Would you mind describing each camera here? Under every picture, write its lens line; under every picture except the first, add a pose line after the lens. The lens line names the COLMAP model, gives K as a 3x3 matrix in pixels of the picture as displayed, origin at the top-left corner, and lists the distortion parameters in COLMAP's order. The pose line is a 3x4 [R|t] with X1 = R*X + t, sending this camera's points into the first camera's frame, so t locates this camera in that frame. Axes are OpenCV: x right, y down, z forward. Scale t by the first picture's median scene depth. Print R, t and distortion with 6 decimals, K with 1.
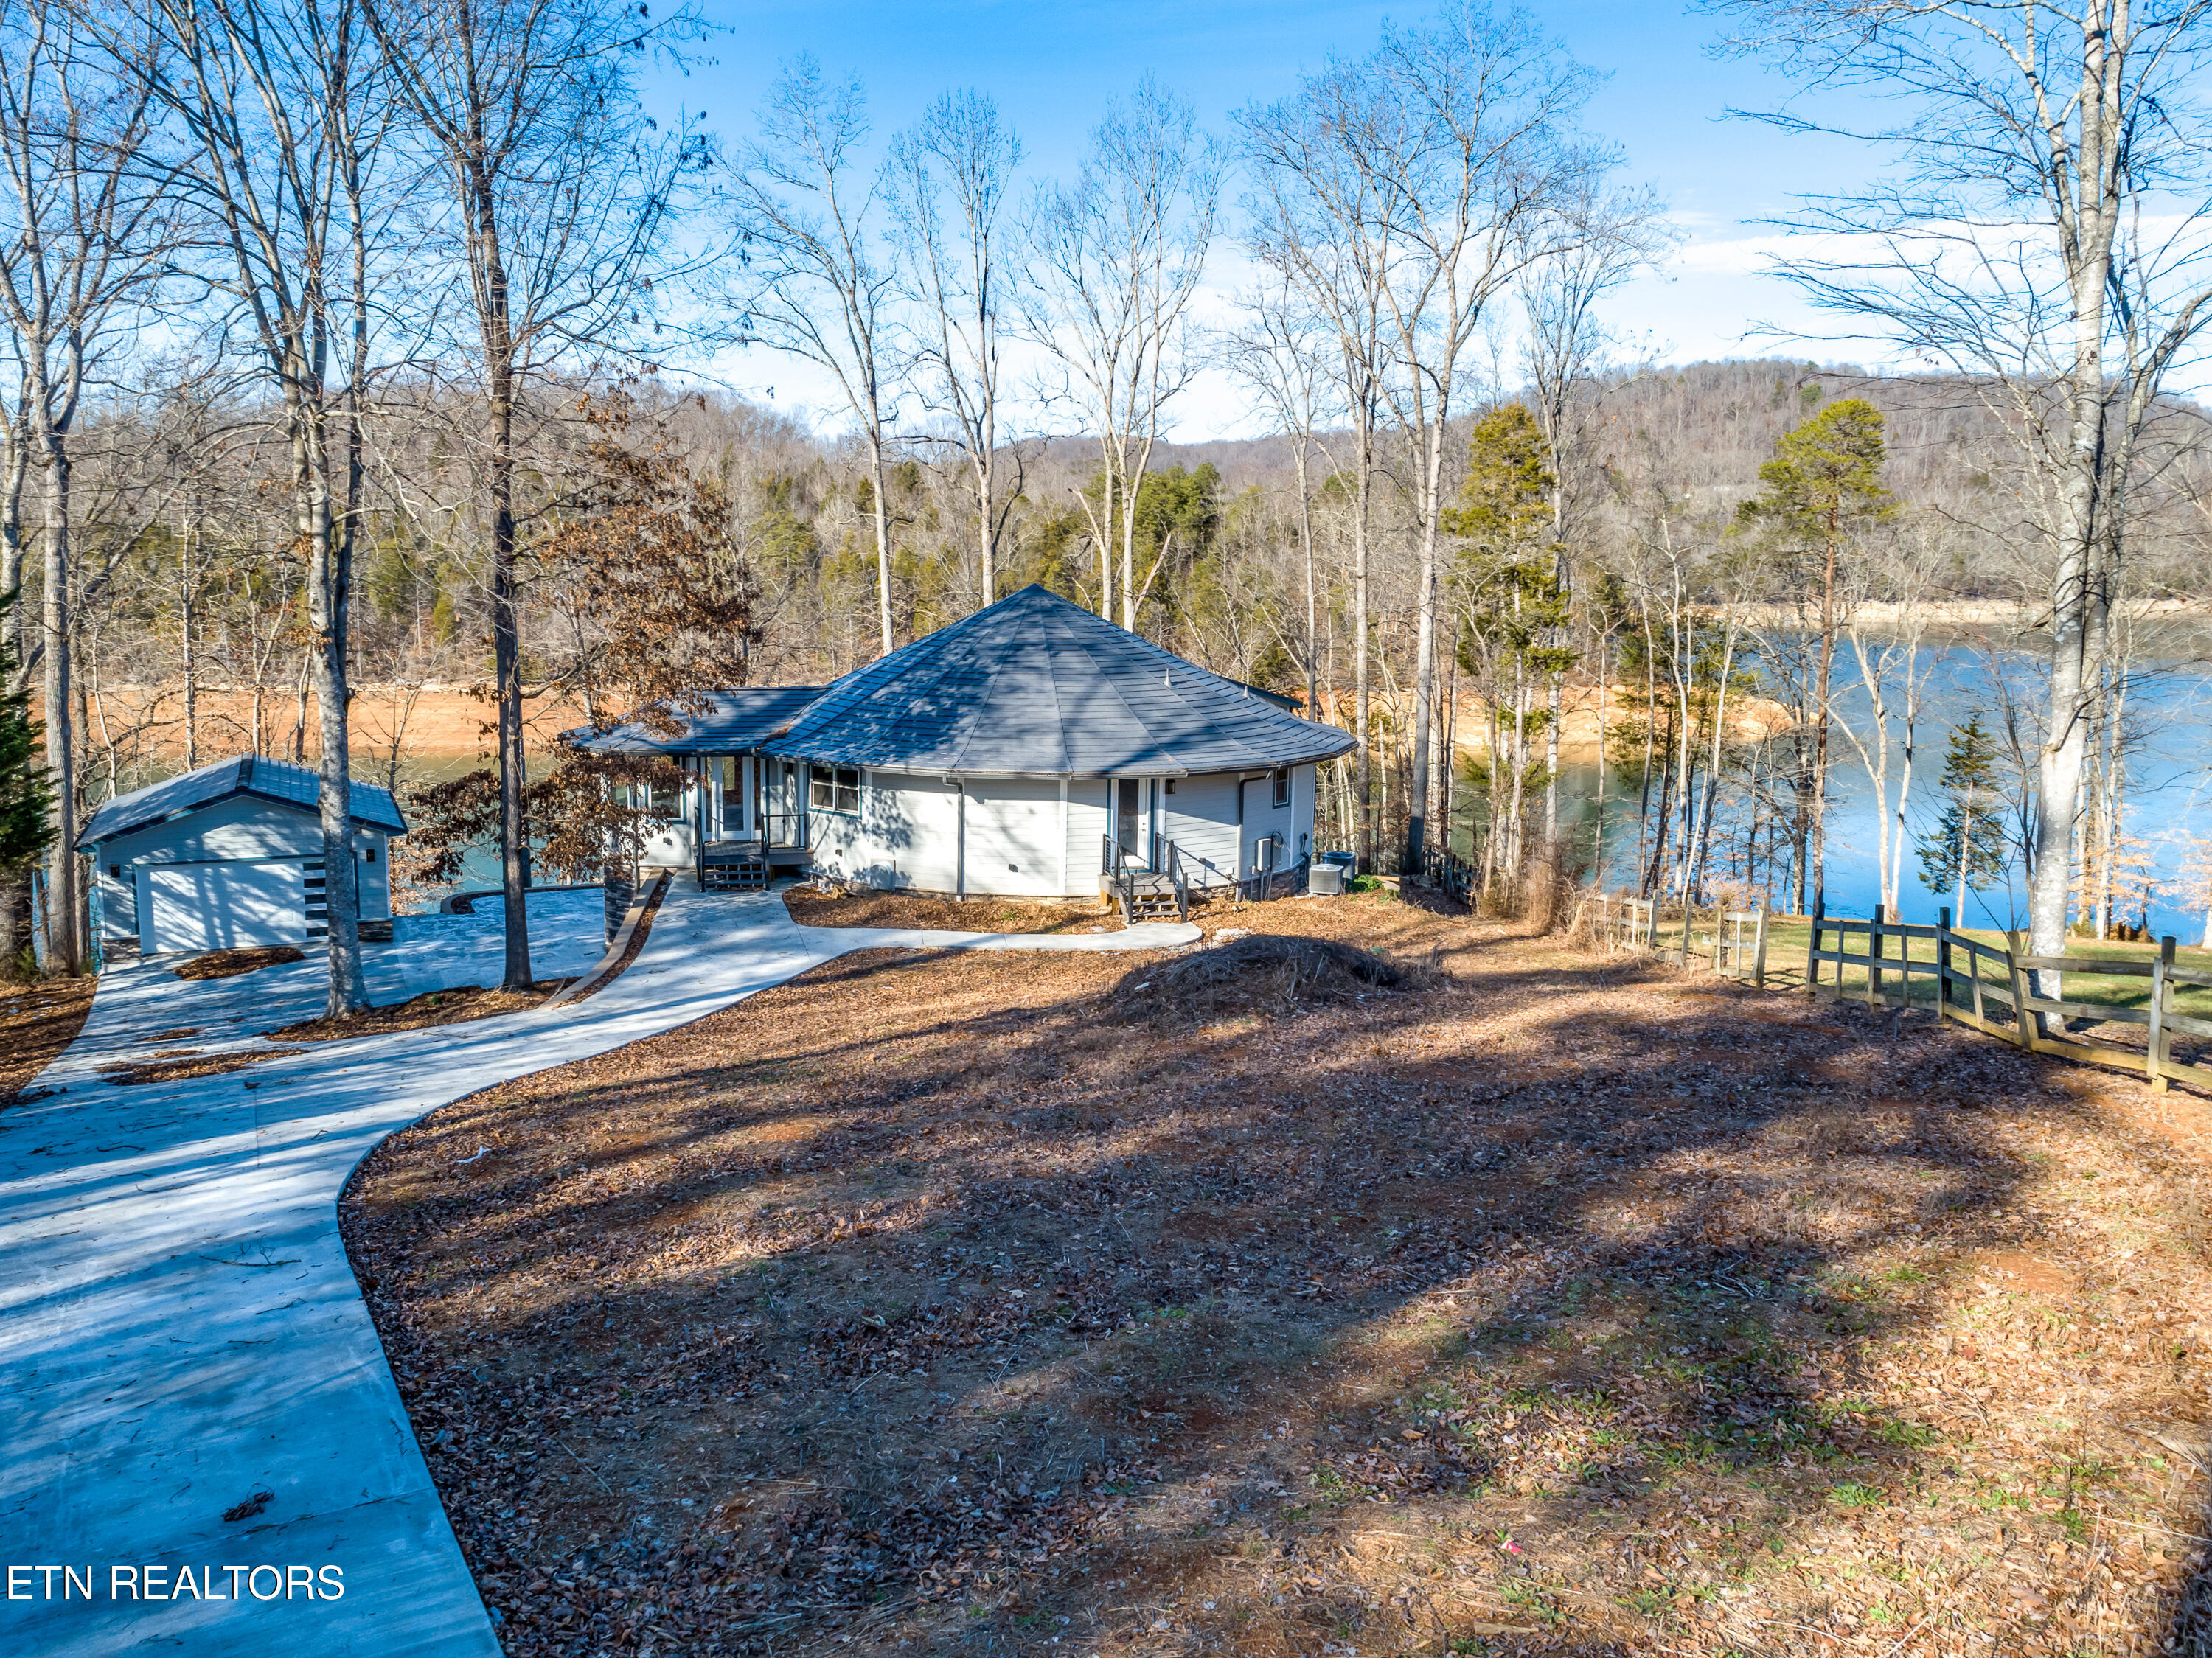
lens RADIAL K [[1753.8, 0, 1130.3], [0, 1753.8, 794.2], [0, 0, 1]] dist [-0.010243, 0.009399]
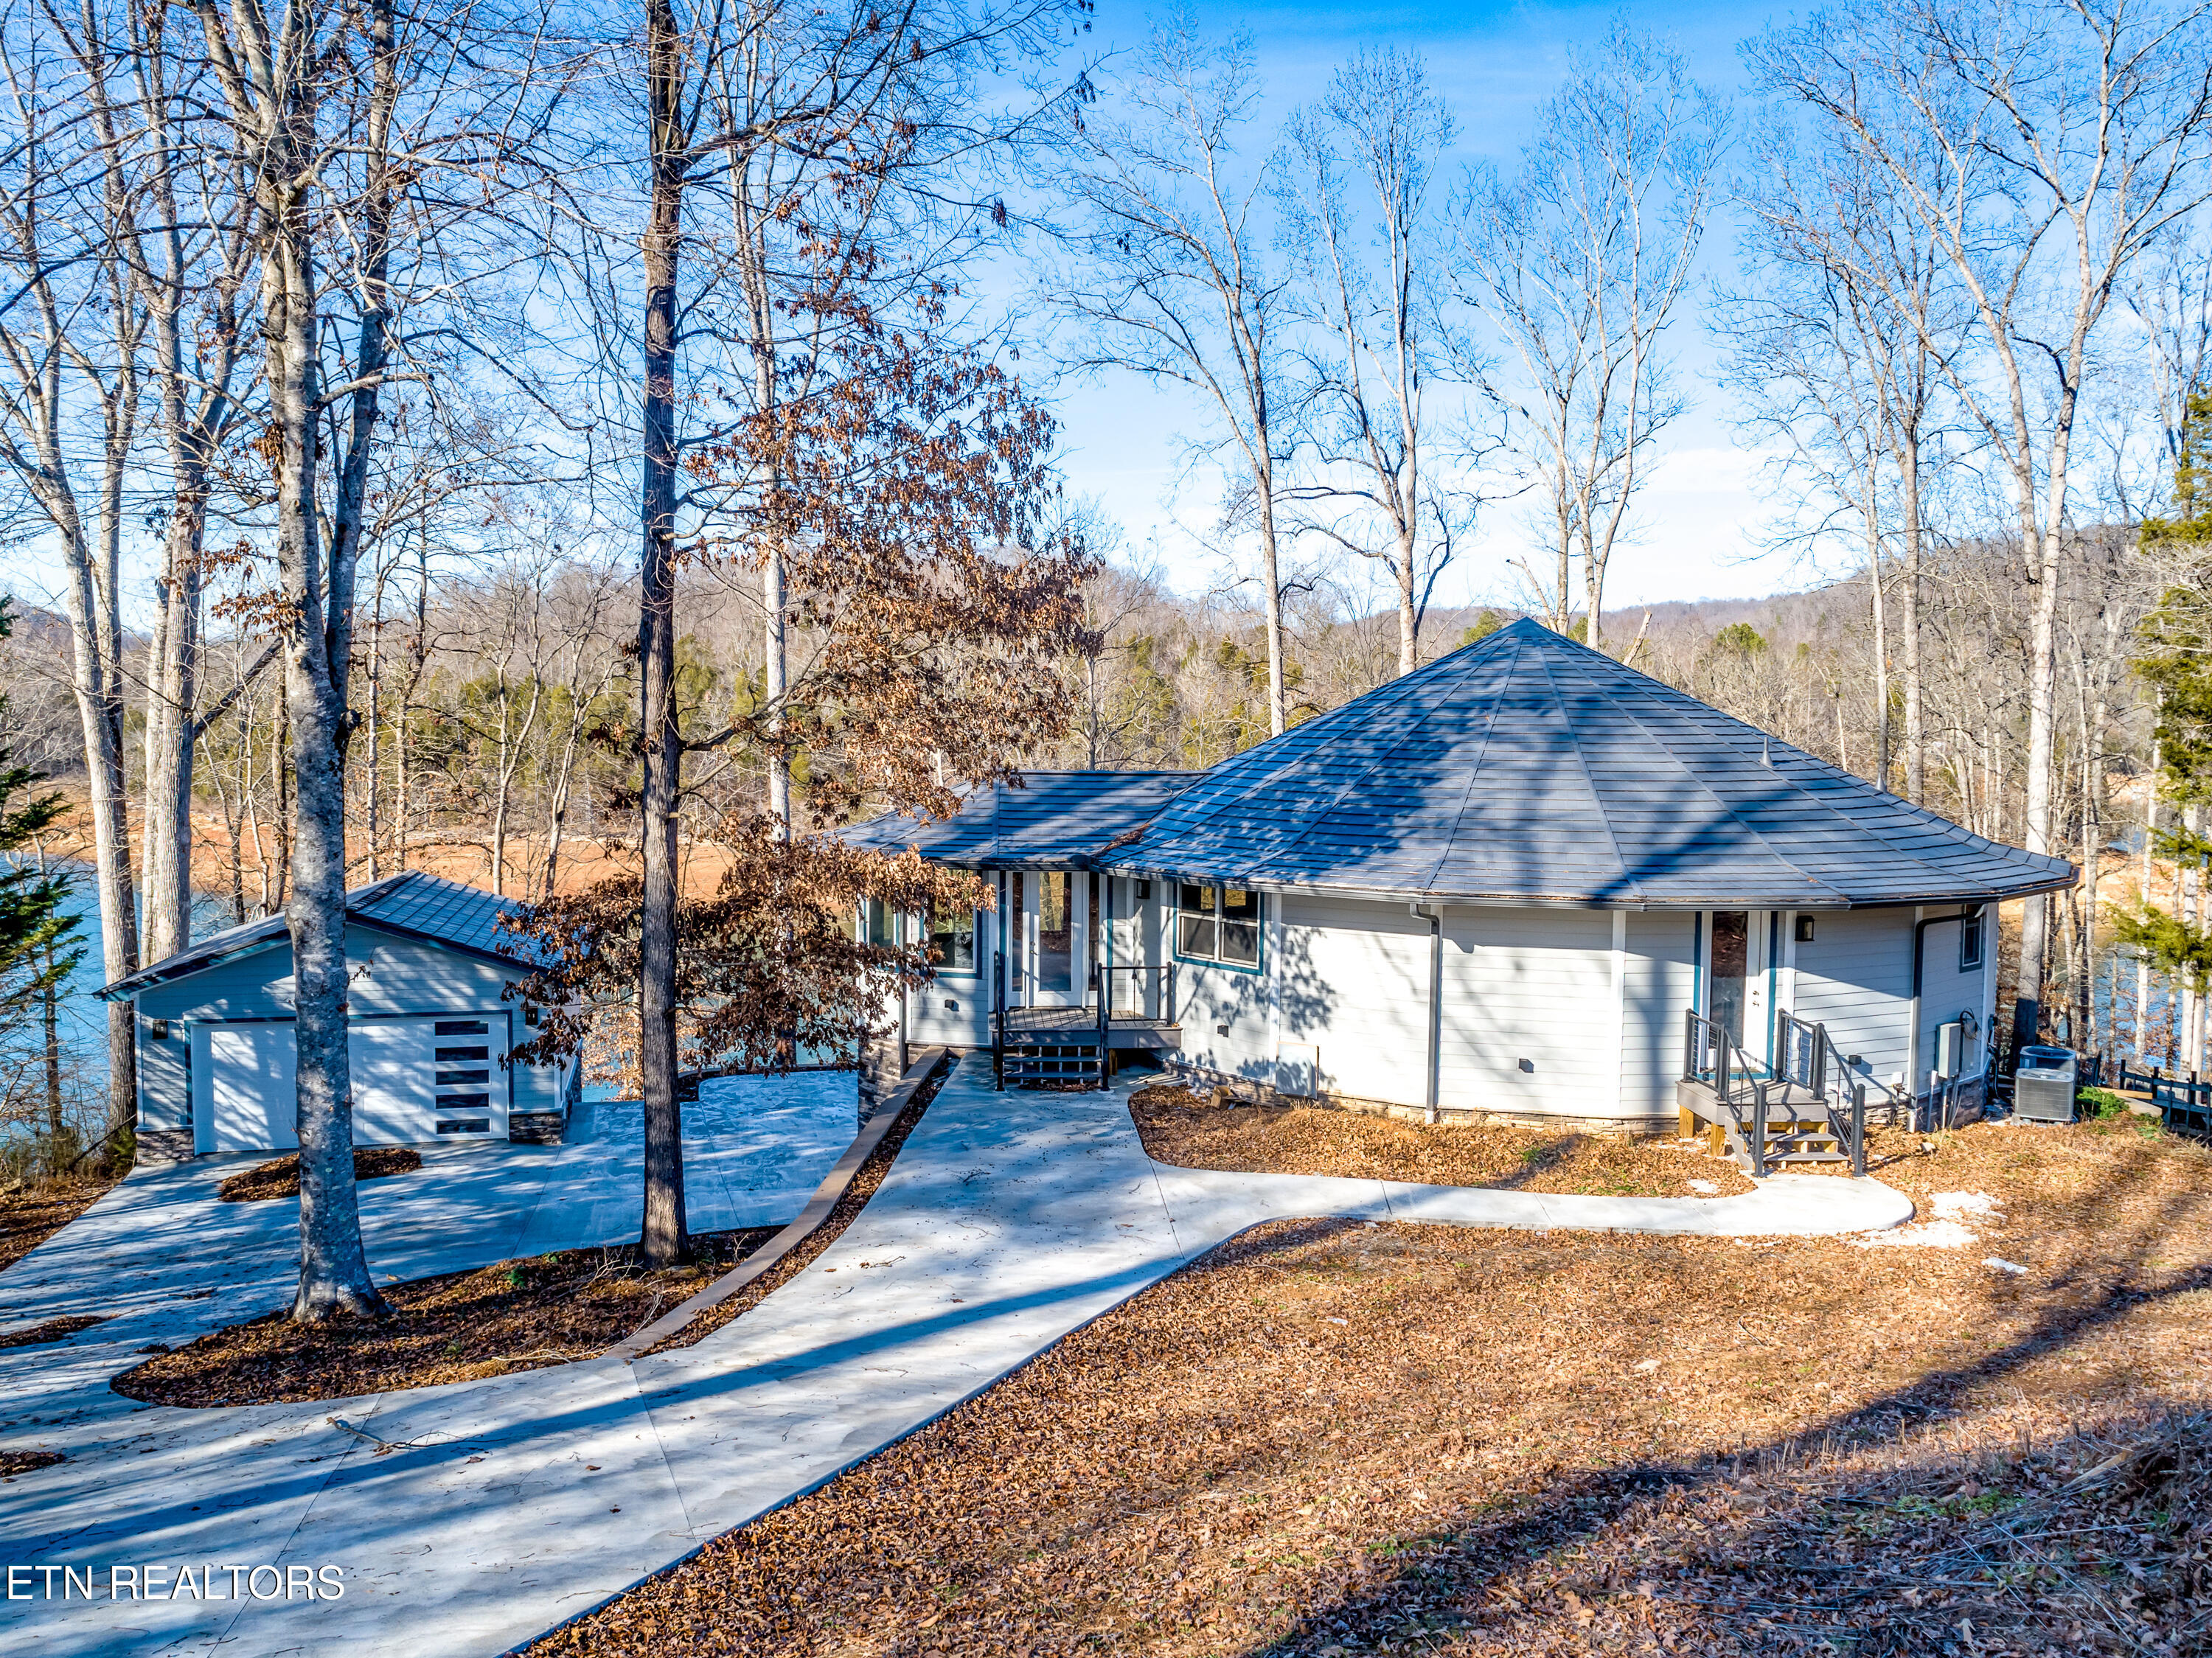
lens RADIAL K [[1712.8, 0, 1165.3], [0, 1712.8, 941.3], [0, 0, 1]] dist [-0.007927, 0.006592]
pose [[0.983517, 0.013569, -0.180307, -0.078391], [-0.016415, 0.999763, -0.014300, 0.010939], [0.180071, 0.017024, 0.983506, 0.406999]]
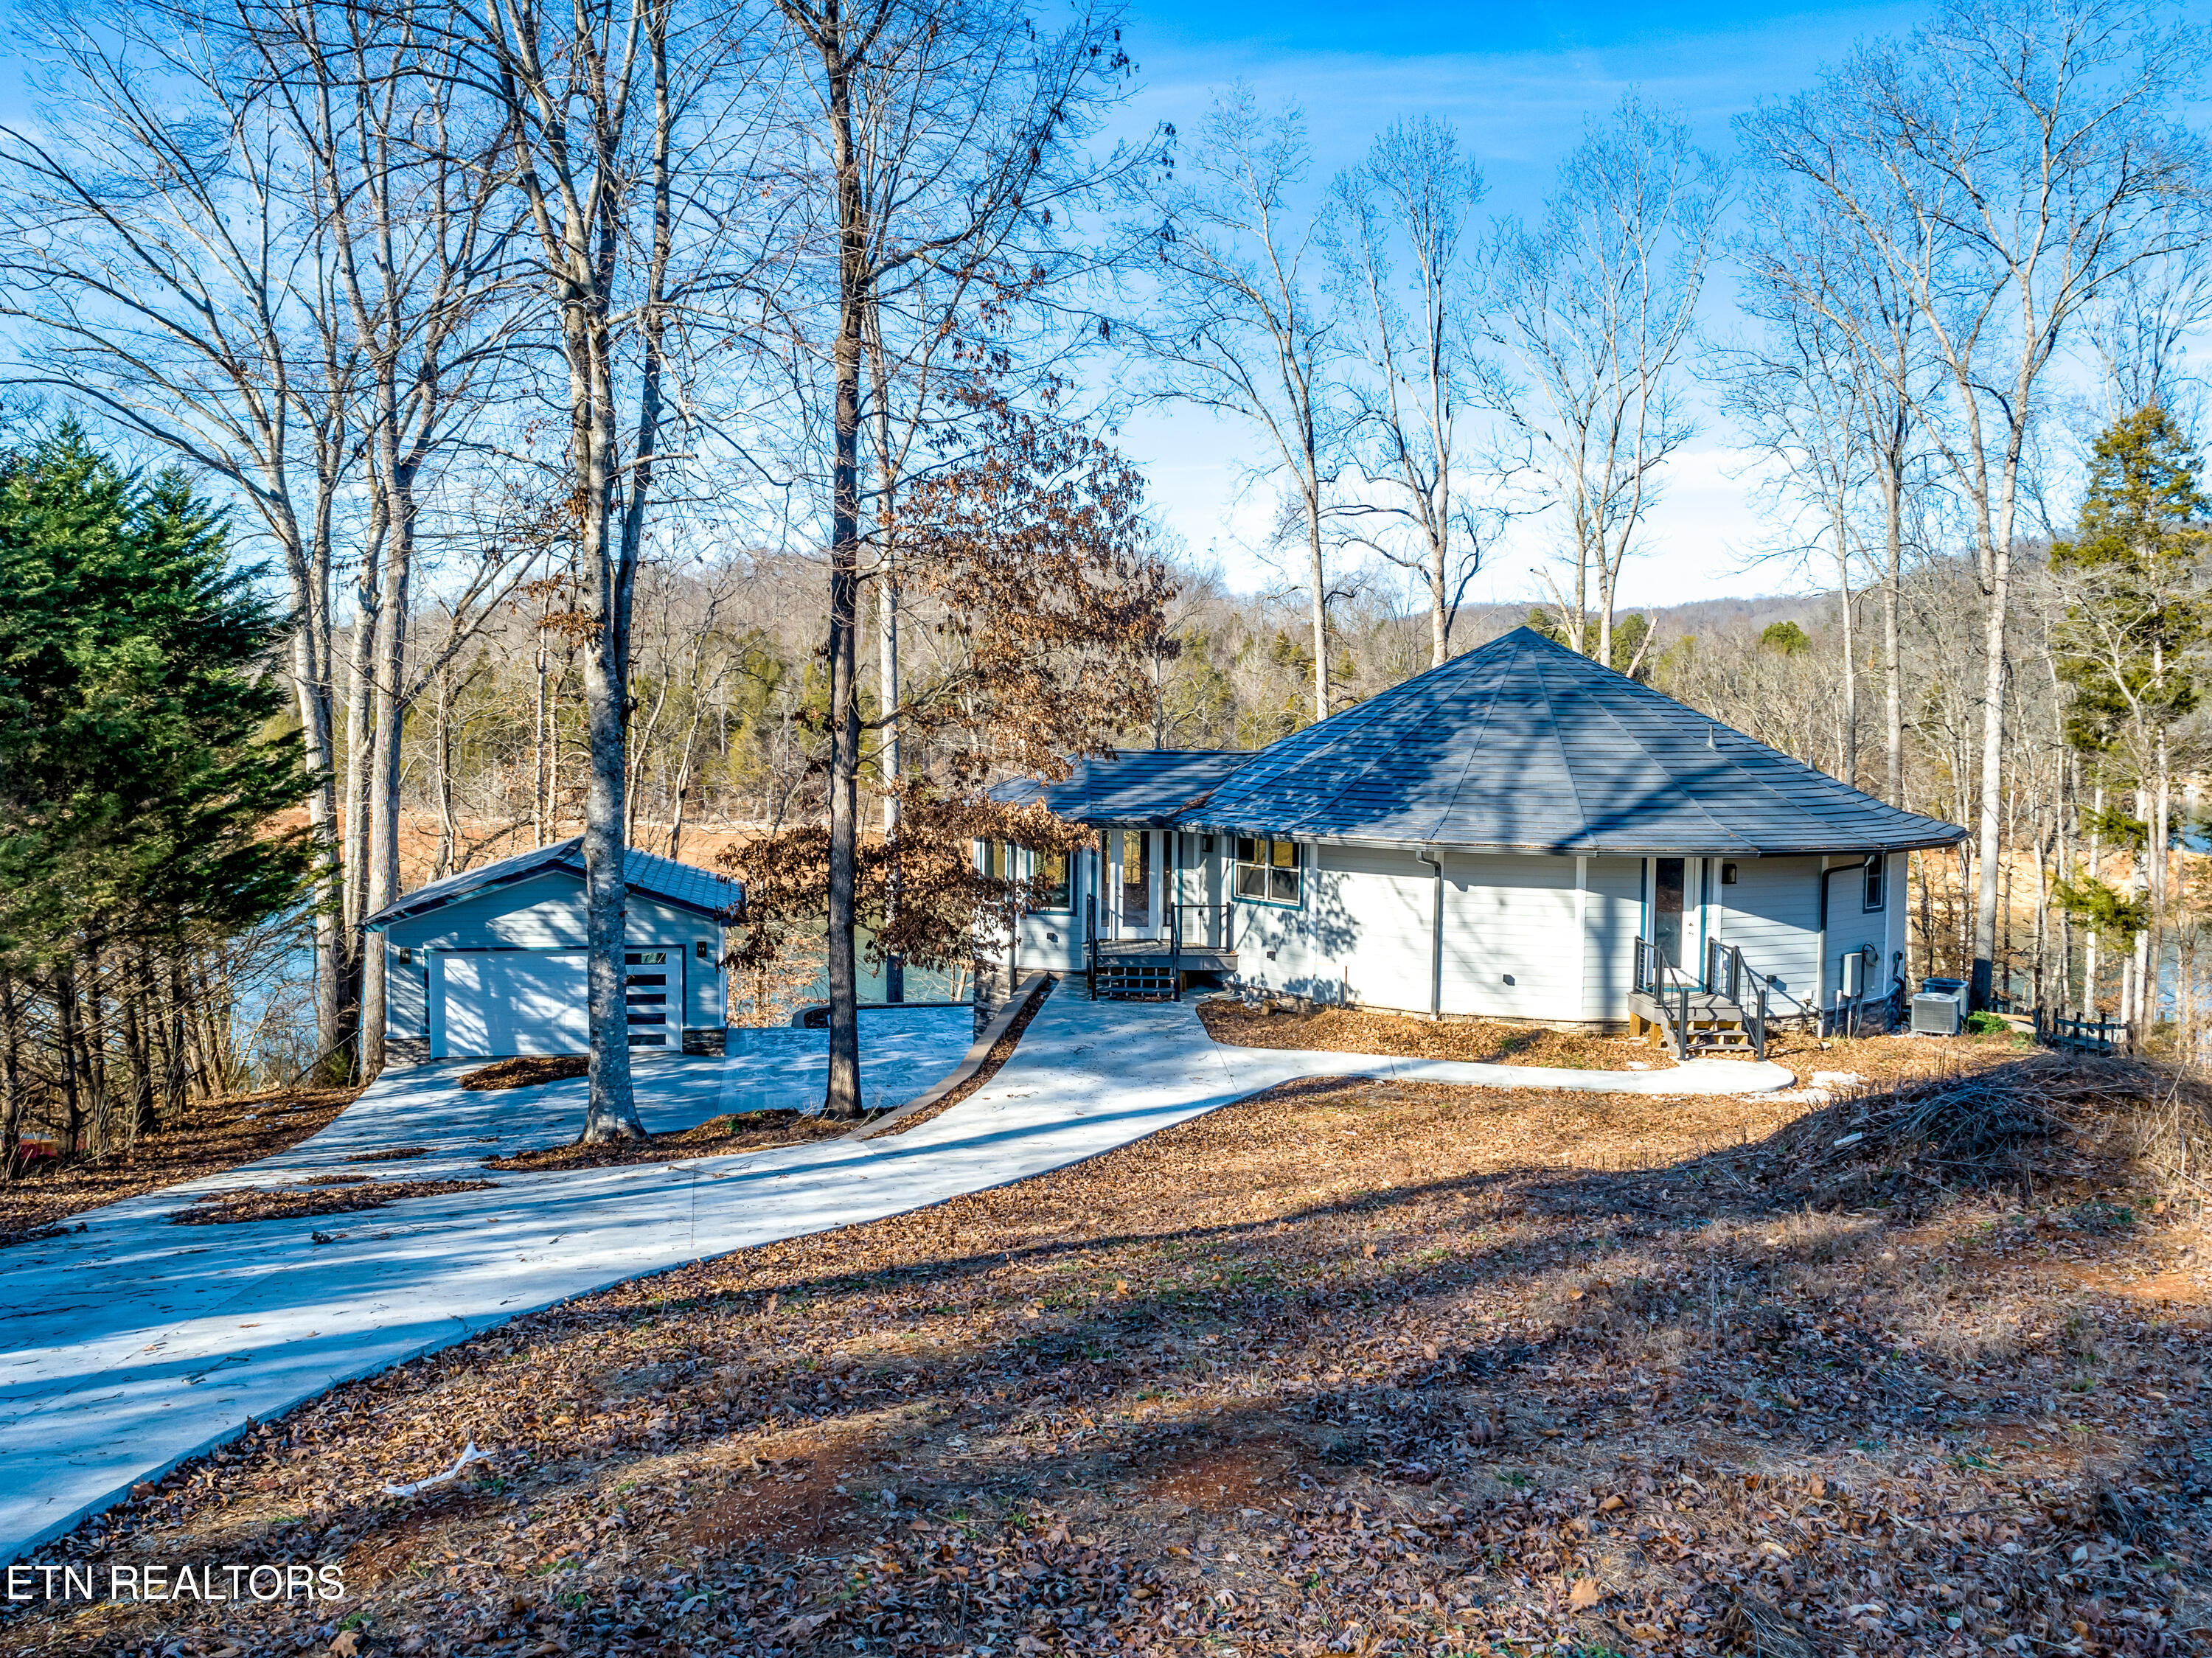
lens RADIAL K [[1736.4, 0, 1220.9], [0, 1736.4, 871.2], [0, 0, 1]] dist [-0.004153, -0.002410]
pose [[0.983654, 0.011290, -0.179714, -0.052740], [-0.021069, 0.998394, -0.052597, 0.035595], [0.178831, 0.055523, 0.982312, 0.254752]]
